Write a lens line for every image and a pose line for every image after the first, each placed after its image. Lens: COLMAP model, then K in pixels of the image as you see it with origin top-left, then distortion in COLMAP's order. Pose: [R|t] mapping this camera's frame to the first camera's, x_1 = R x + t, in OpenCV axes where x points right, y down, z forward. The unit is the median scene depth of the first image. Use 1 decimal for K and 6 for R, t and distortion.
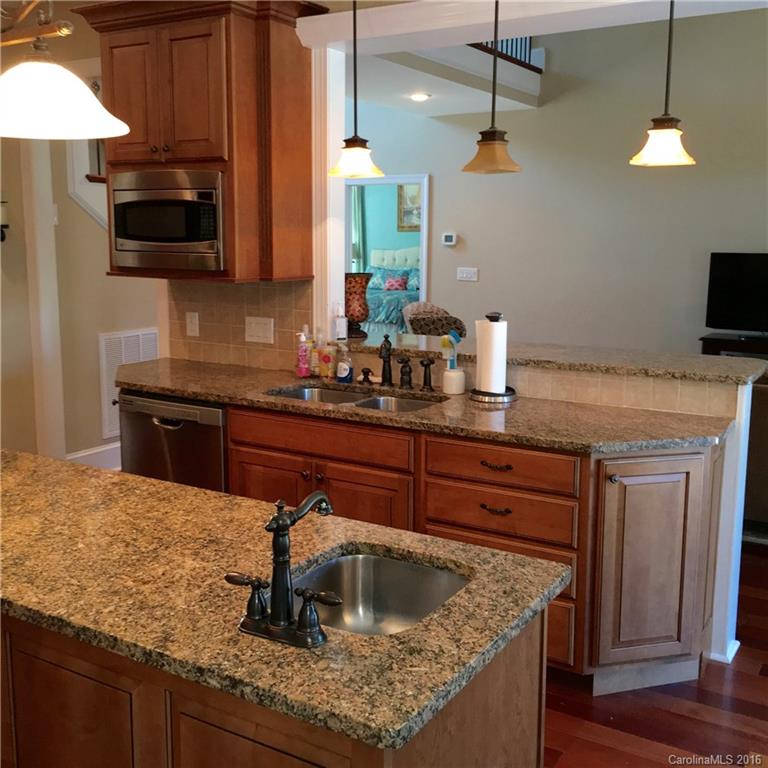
lens RADIAL K [[895.3, 0, 385.8], [0, 895.3, 384.3], [0, 0, 1]] dist [0.073921, 0.000000]
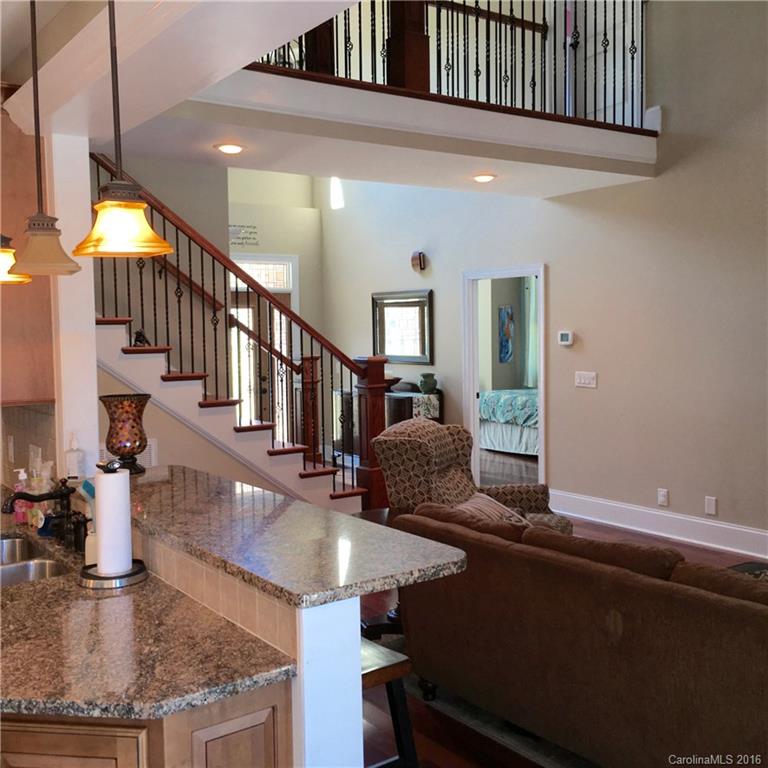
lens RADIAL K [[895.3, 0, 383.0], [0, 895.3, 383.3], [0, 0, 1]] dist [0.073921, 0.000000]
pose [[0.916508, 0.008075, -0.399935, 0.271718], [-0.048091, 0.994769, -0.090122, -0.038320], [0.397115, 0.101831, 0.912102, 0.182759]]
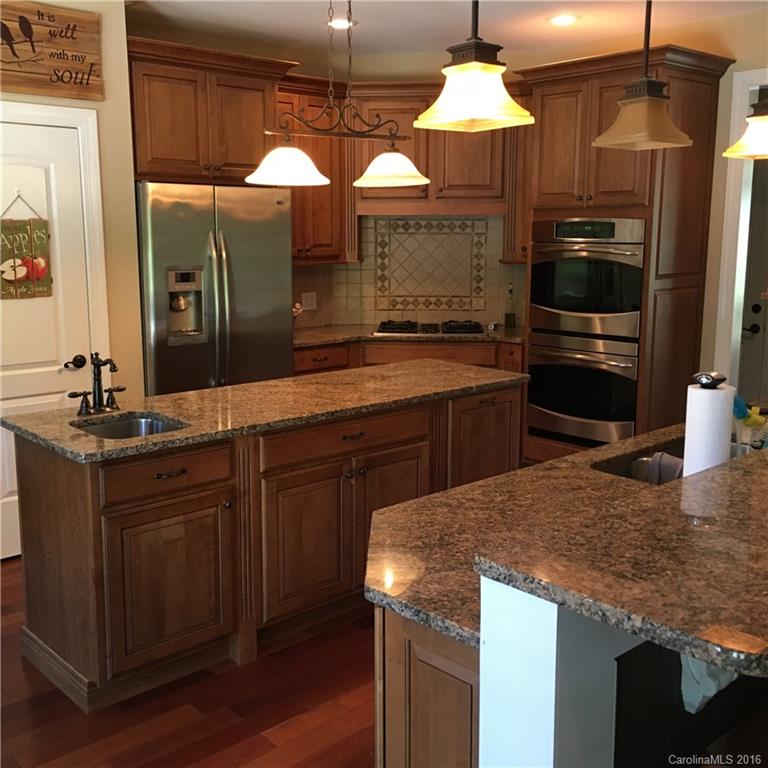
lens RADIAL K [[895.3, 0, 383.9], [0, 895.3, 383.2], [0, 0, 1]] dist [0.073921, 0.000000]
pose [[-0.286710, 0.161852, -0.944246, 0.330313], [-0.164180, 0.962743, 0.214874, -0.072637], [0.943844, 0.216633, -0.249456, 0.412234]]
